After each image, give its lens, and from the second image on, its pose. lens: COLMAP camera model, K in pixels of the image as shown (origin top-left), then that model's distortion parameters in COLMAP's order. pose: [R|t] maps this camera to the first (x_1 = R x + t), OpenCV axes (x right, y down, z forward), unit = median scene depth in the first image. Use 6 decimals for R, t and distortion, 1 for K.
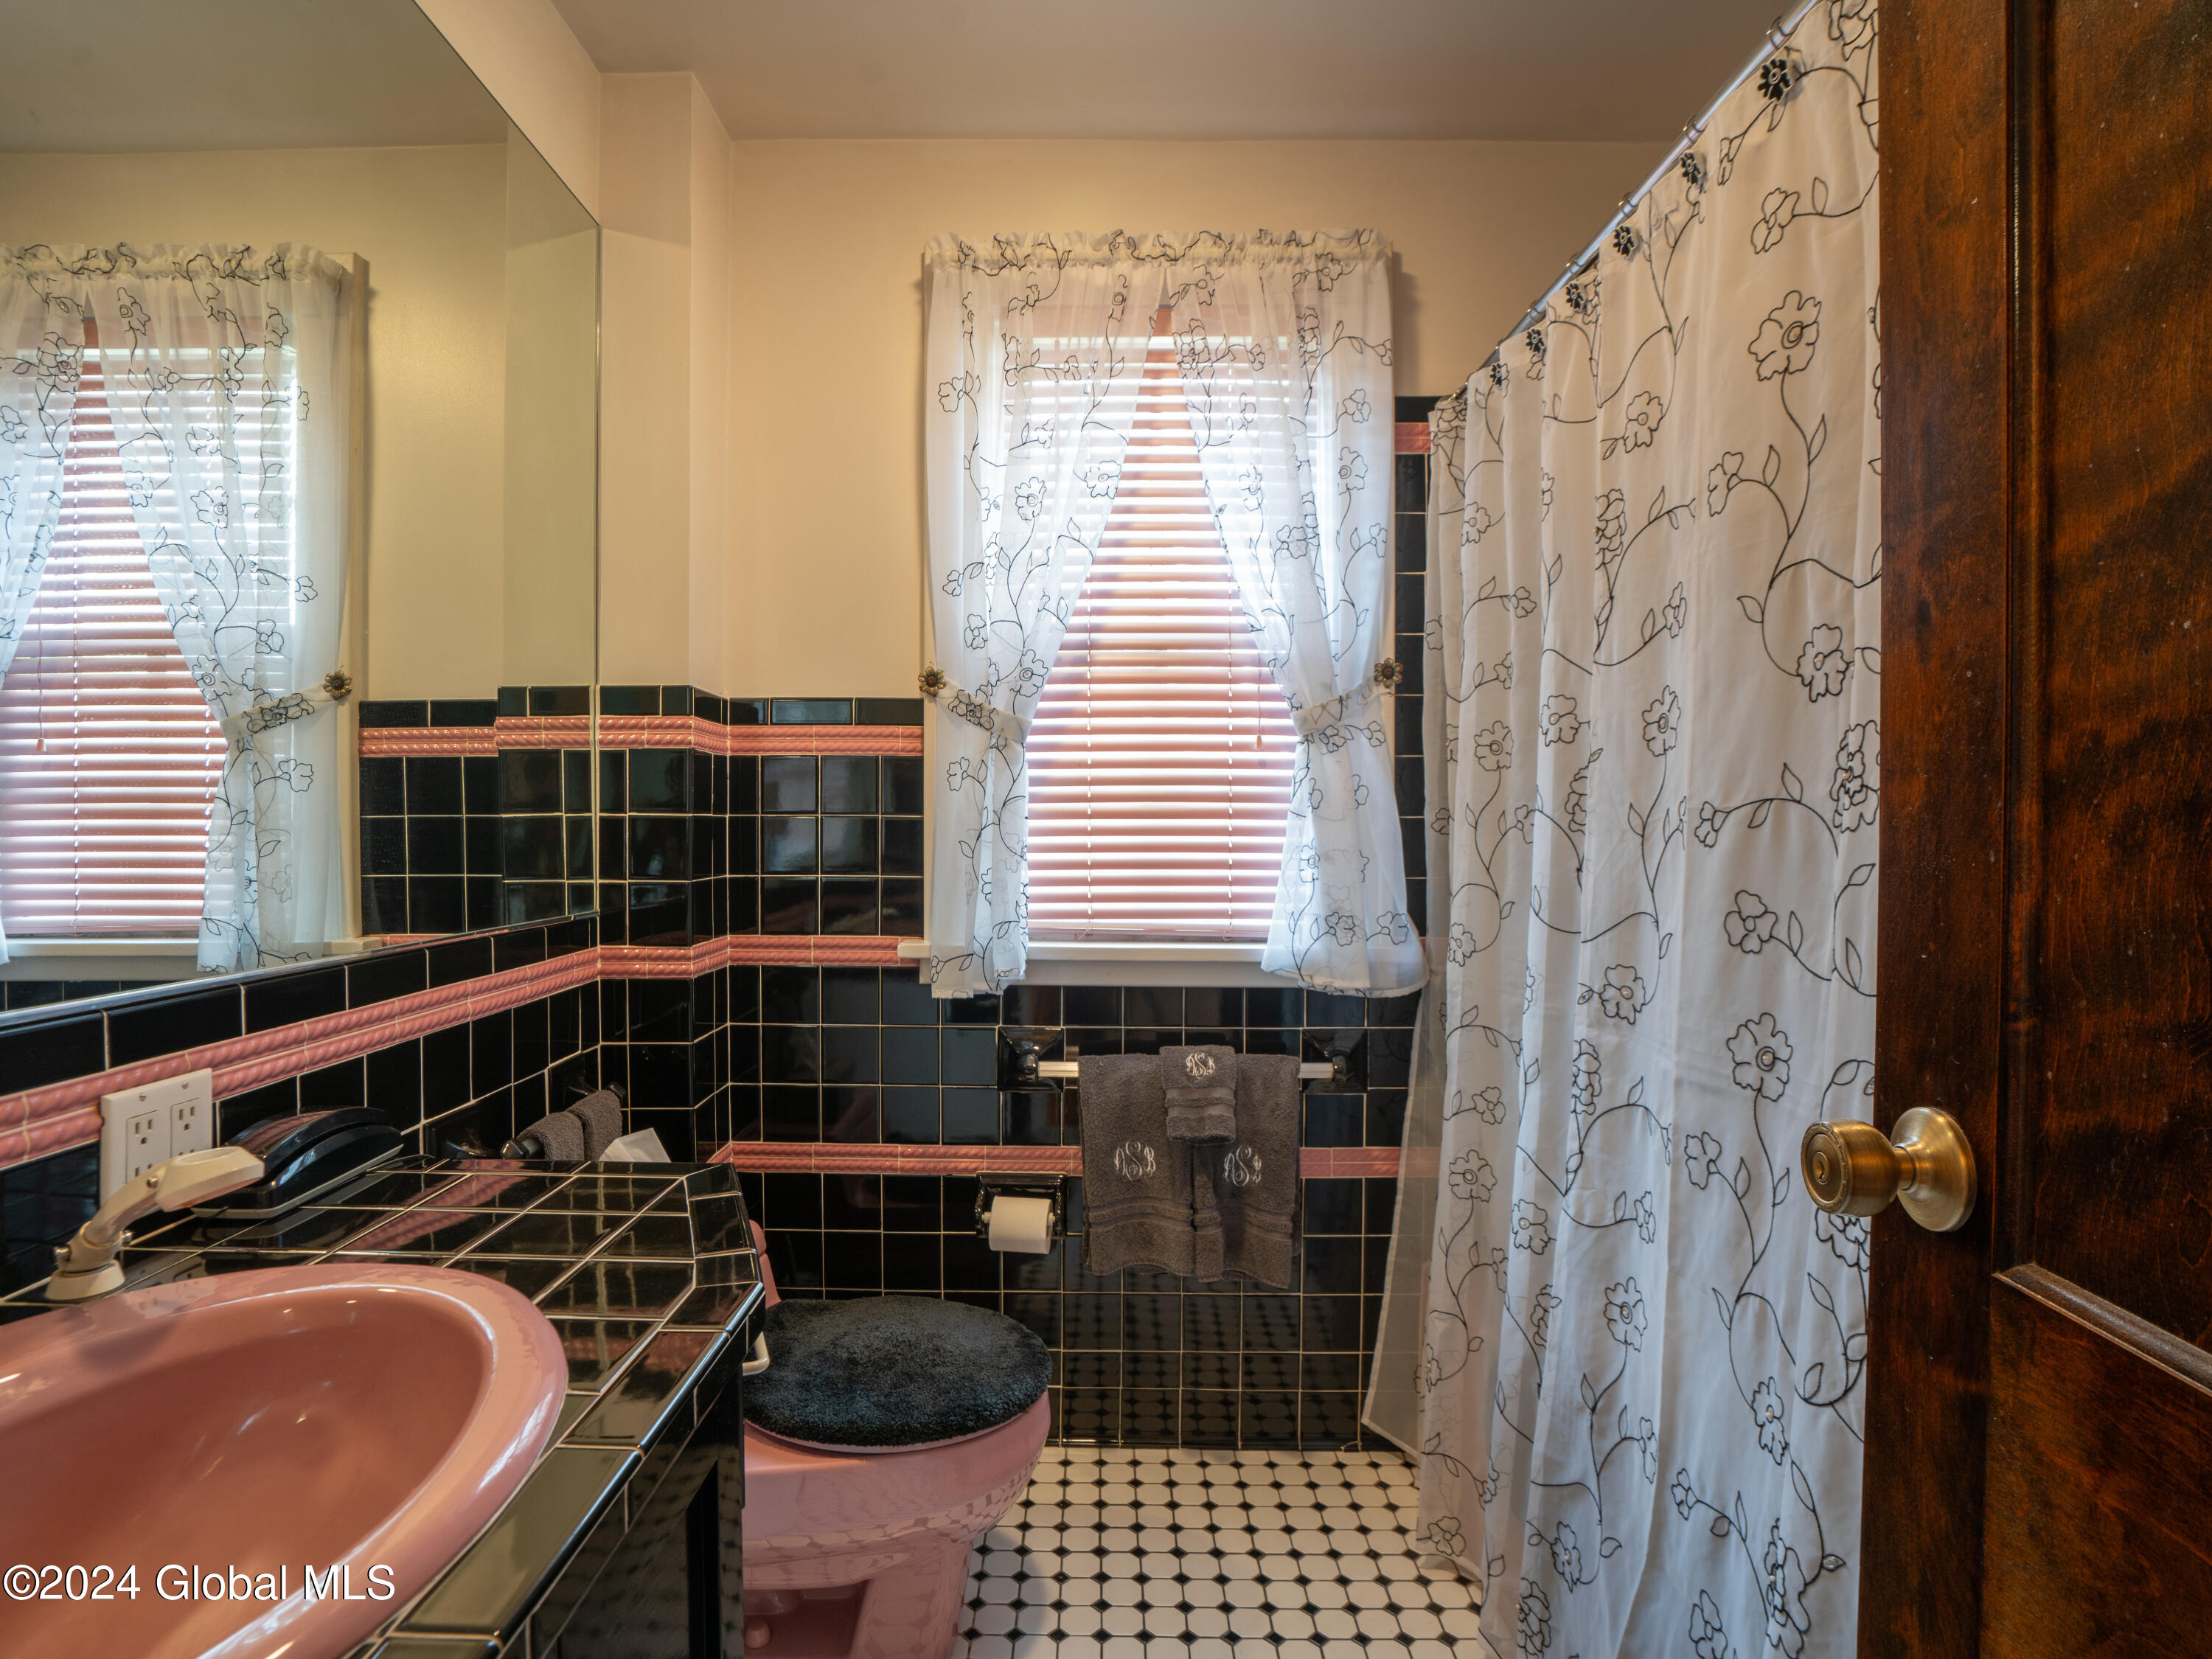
lens RADIAL K [[1147.8, 0, 1090.4], [0, 1147.8, 836.3], [0, 0, 1]] dist [-0.063713, 0.031718]
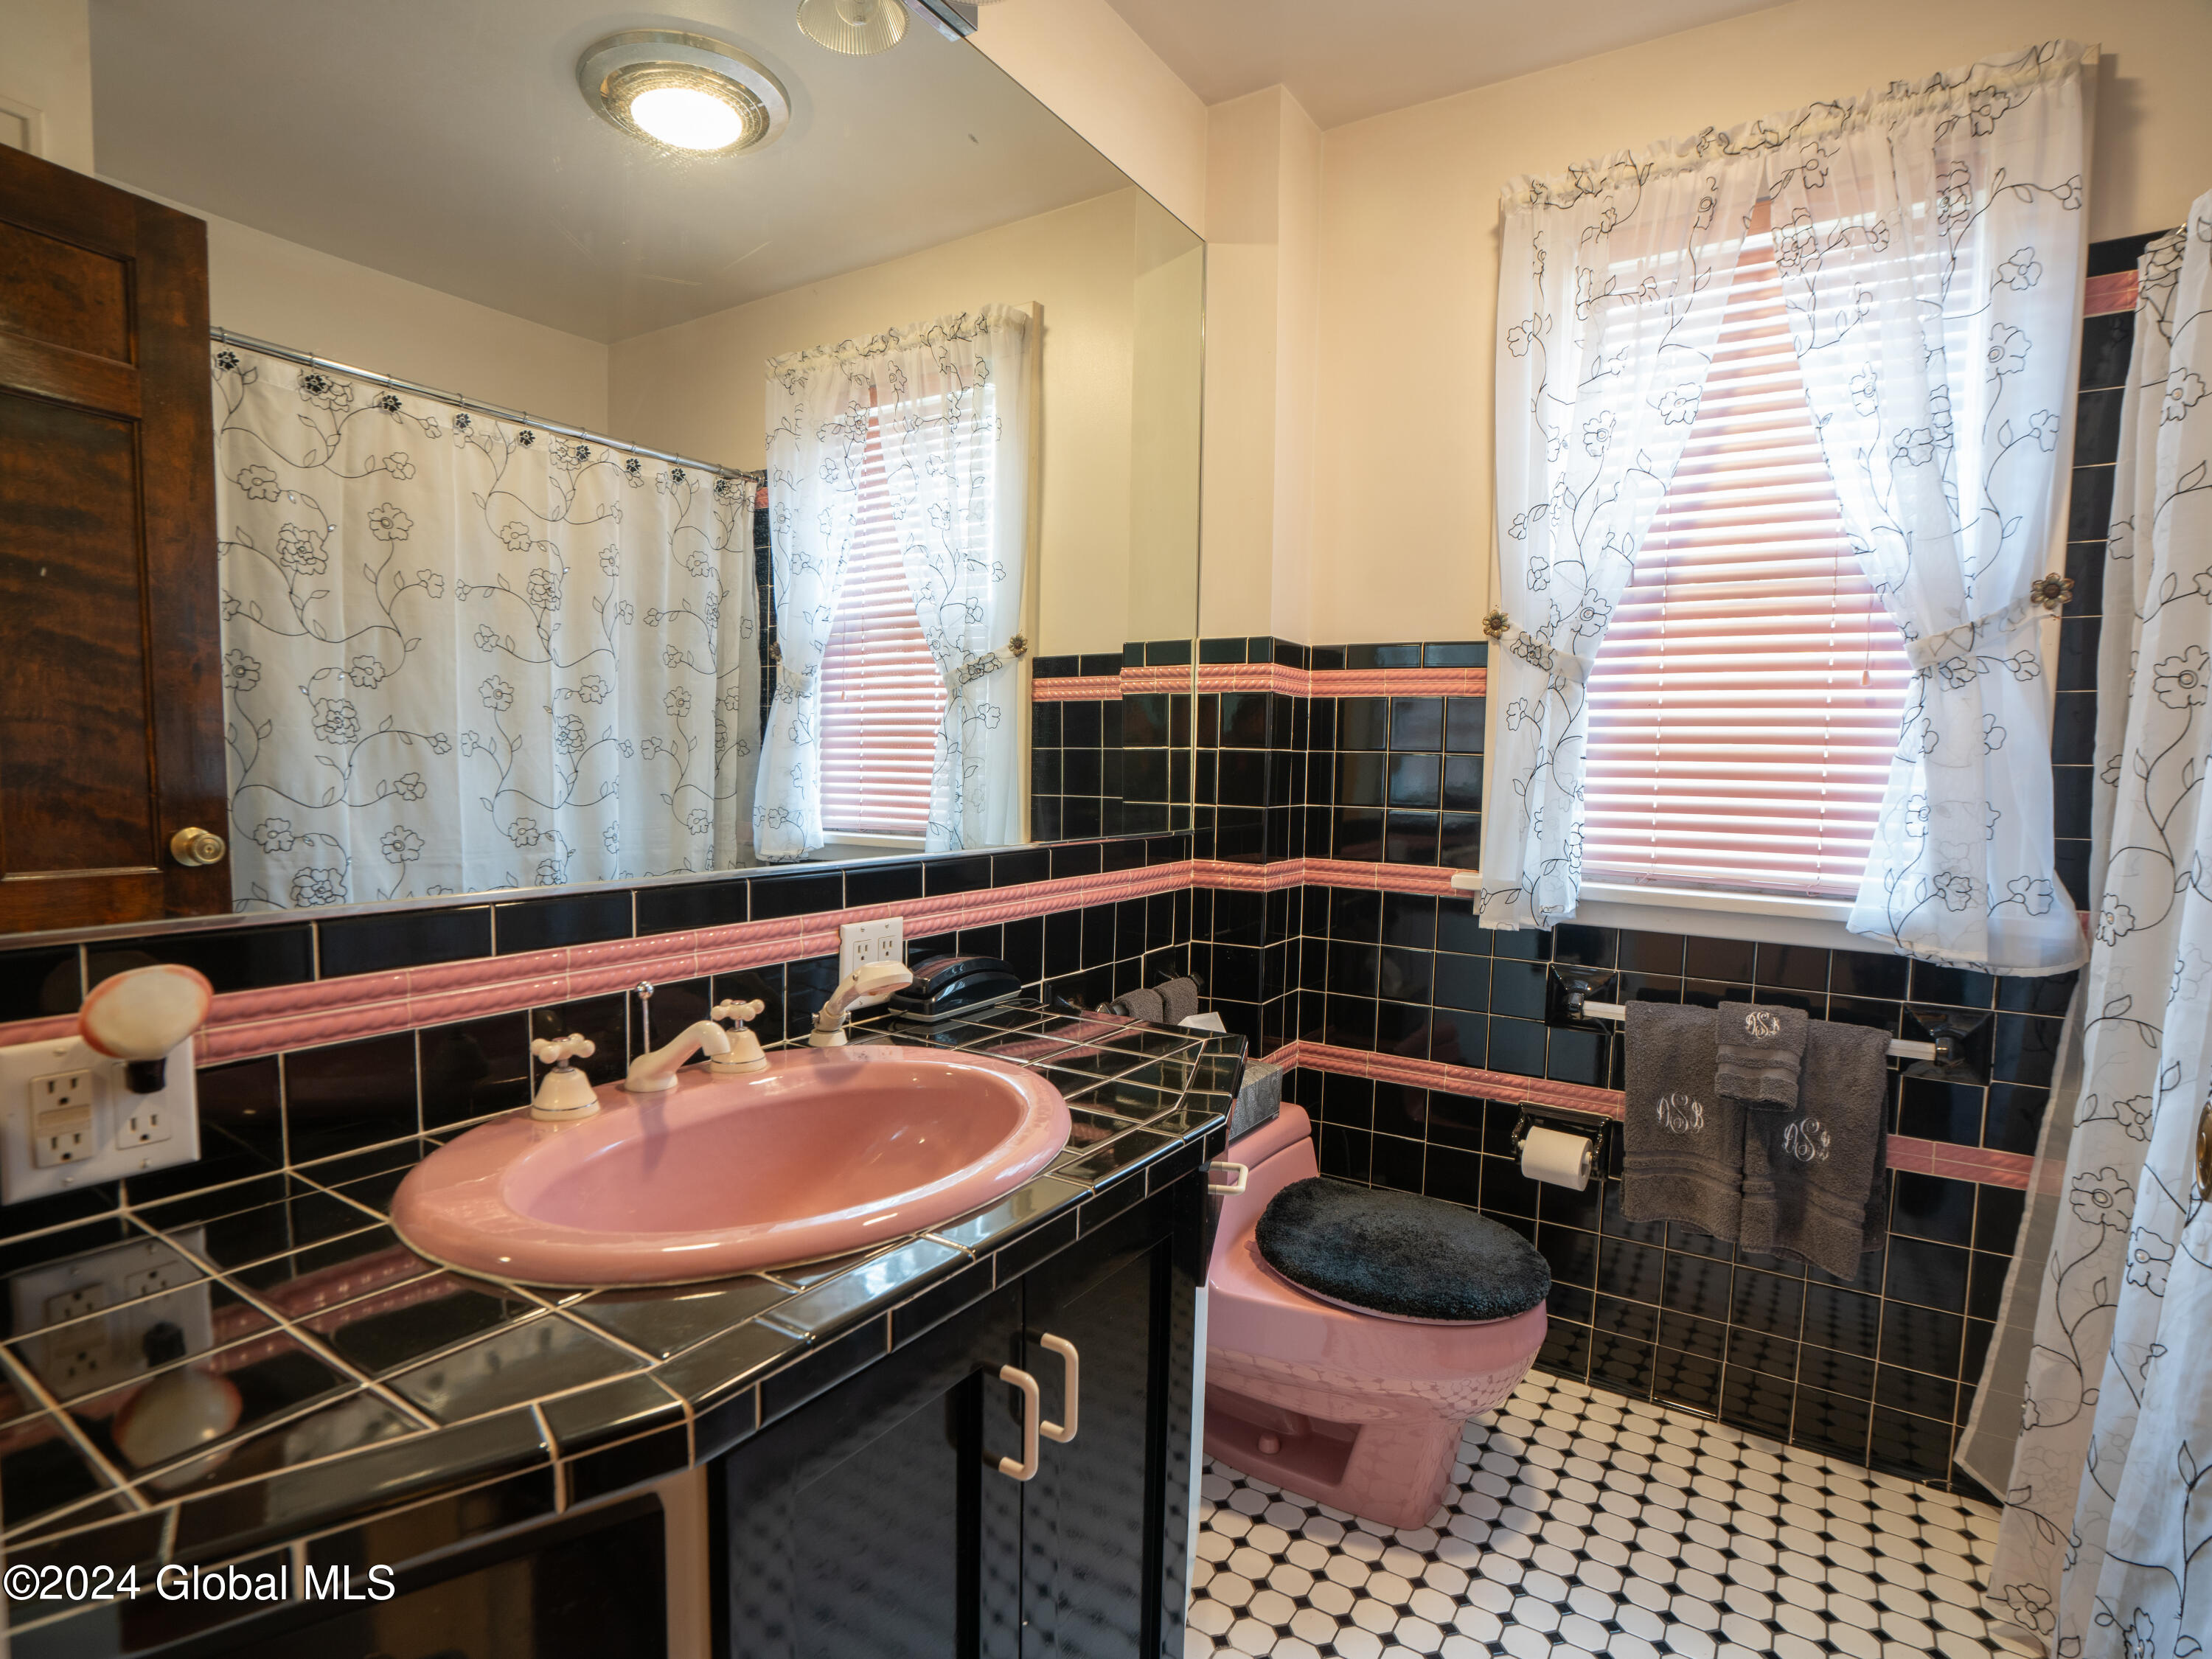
lens RADIAL K [[1147.8, 0, 1090.4], [0, 1147.8, 836.3], [0, 0, 1]] dist [-0.063713, 0.031718]
pose [[0.841747, 0.051842, -0.537377, 0.118924], [-0.024558, 0.998025, 0.057813, 0.005496], [0.539313, -0.035467, 0.841358, -0.067803]]
